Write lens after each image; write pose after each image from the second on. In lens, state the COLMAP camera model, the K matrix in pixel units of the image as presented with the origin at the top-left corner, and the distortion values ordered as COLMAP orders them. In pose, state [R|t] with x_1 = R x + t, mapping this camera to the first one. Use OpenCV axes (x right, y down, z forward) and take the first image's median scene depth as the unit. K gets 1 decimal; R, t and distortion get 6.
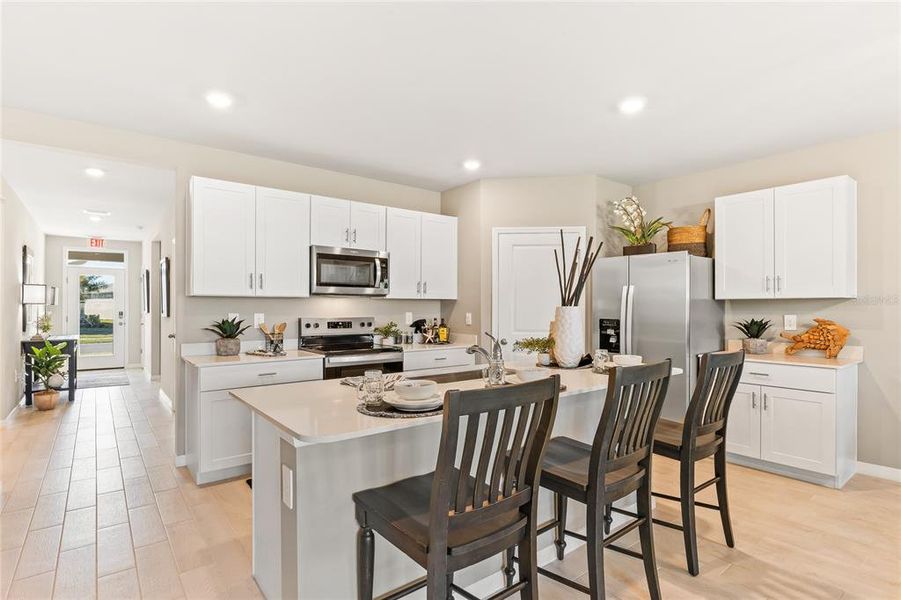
lens RADIAL K [[450.6, 0, 450.5], [0, 450.6, 300.0], [0, 0, 1]] dist [-0.003507, -0.000058]
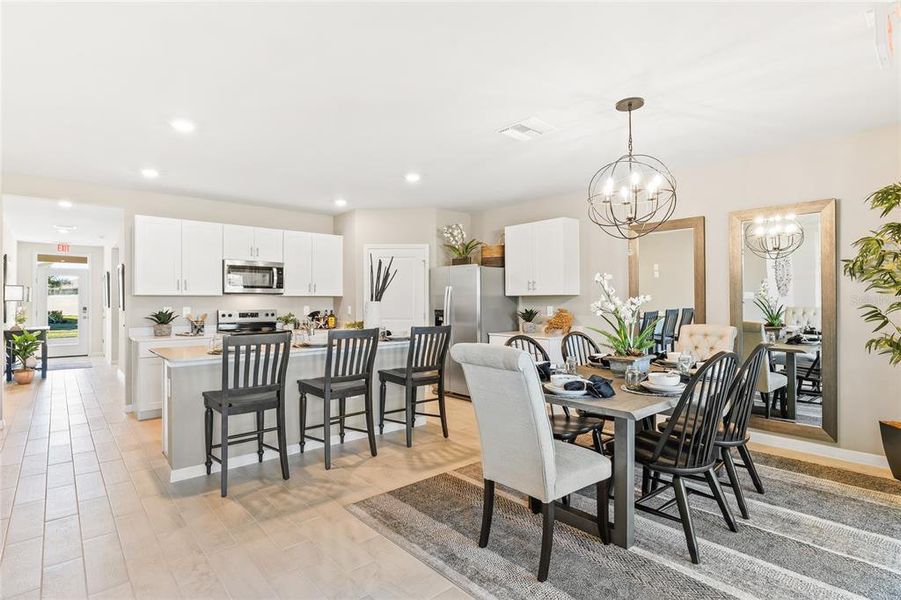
lens RADIAL K [[451.2, 0, 449.7], [0, 451.2, 293.5], [0, 0, 1]] dist [0.000364, -0.000346]
pose [[0.998819, -0.003692, 0.048450, 0.294722], [0.003781, 0.999991, -0.001737, -0.006434], [-0.048443, 0.001918, 0.998824, -0.407282]]
